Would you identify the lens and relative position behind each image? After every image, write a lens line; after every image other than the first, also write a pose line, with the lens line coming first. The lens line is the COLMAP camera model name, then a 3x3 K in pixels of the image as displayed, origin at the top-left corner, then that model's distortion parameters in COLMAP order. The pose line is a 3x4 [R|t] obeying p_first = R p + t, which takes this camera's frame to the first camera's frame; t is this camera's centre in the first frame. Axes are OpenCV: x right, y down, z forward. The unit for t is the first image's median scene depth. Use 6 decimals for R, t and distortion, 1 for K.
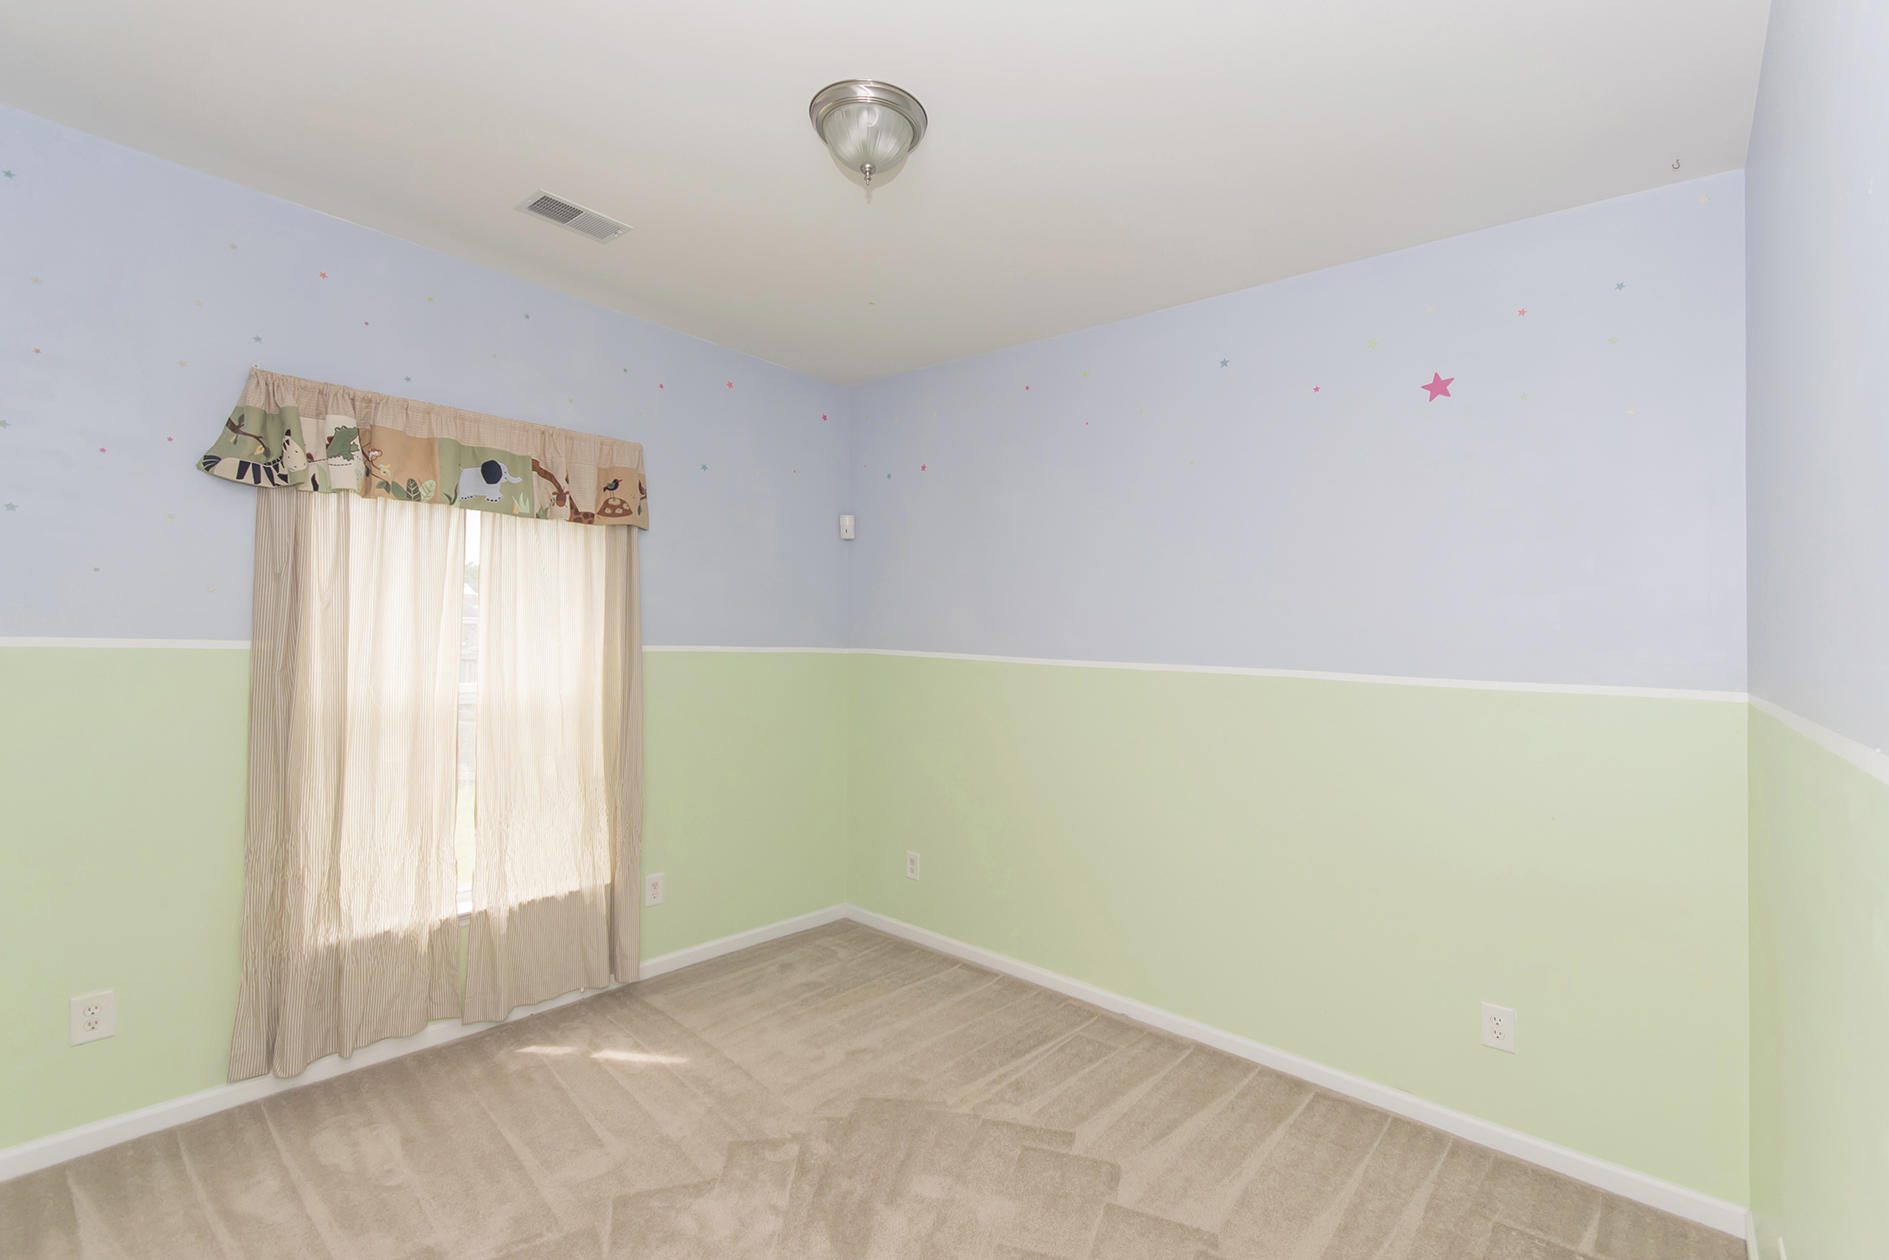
lens RADIAL K [[828.1, 0, 945.8], [0, 828.1, 622.9], [0, 0, 1]] dist [0.001932, 0.000061]
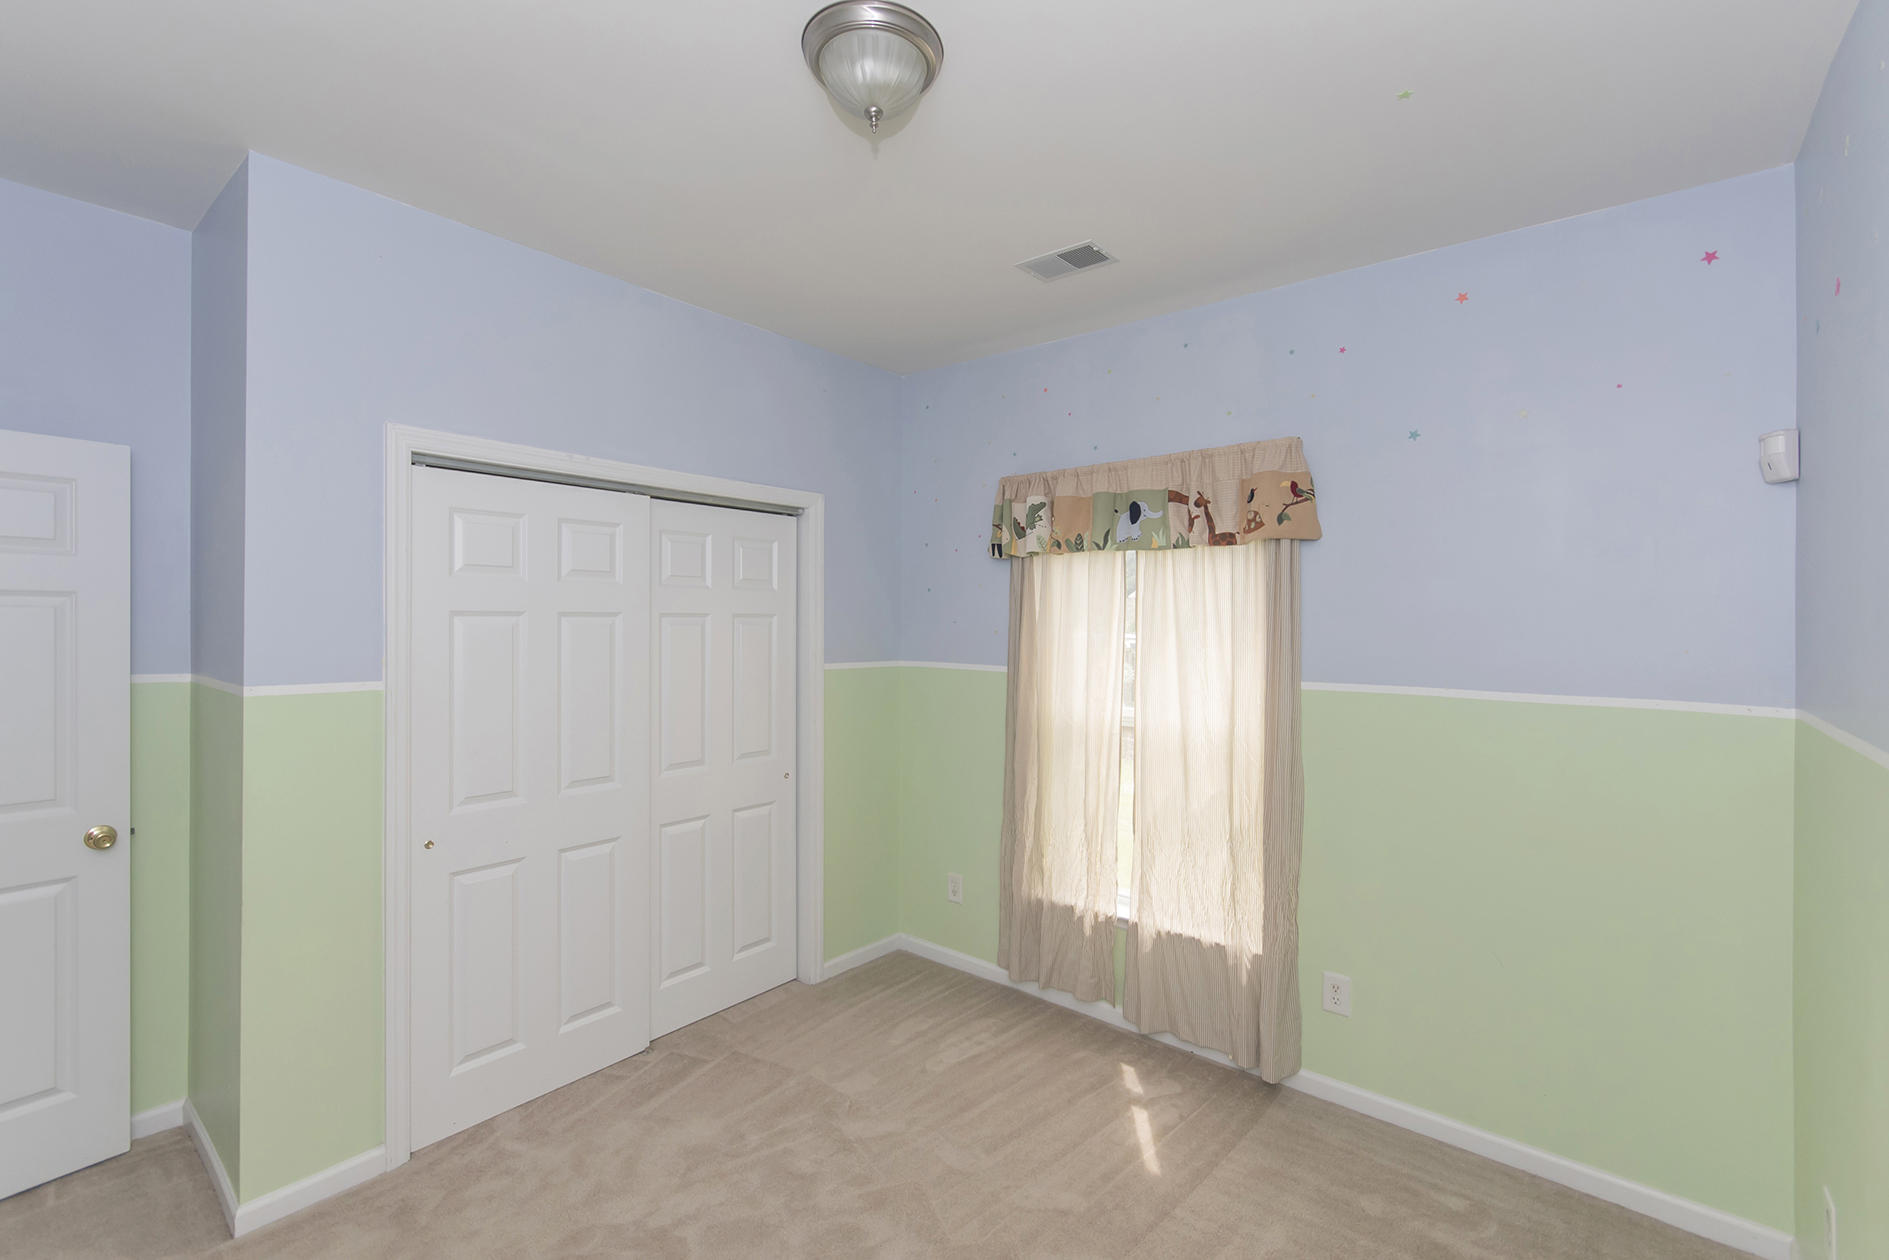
lens RADIAL K [[828.1, 0, 946.8], [0, 828.1, 637.8], [0, 0, 1]] dist [0.001932, 0.000061]
pose [[0.030246, -0.003716, -0.999536, 0.505233], [0.010389, 0.999940, -0.003403, -0.019935], [0.999488, -0.010282, 0.030283, 0.722295]]
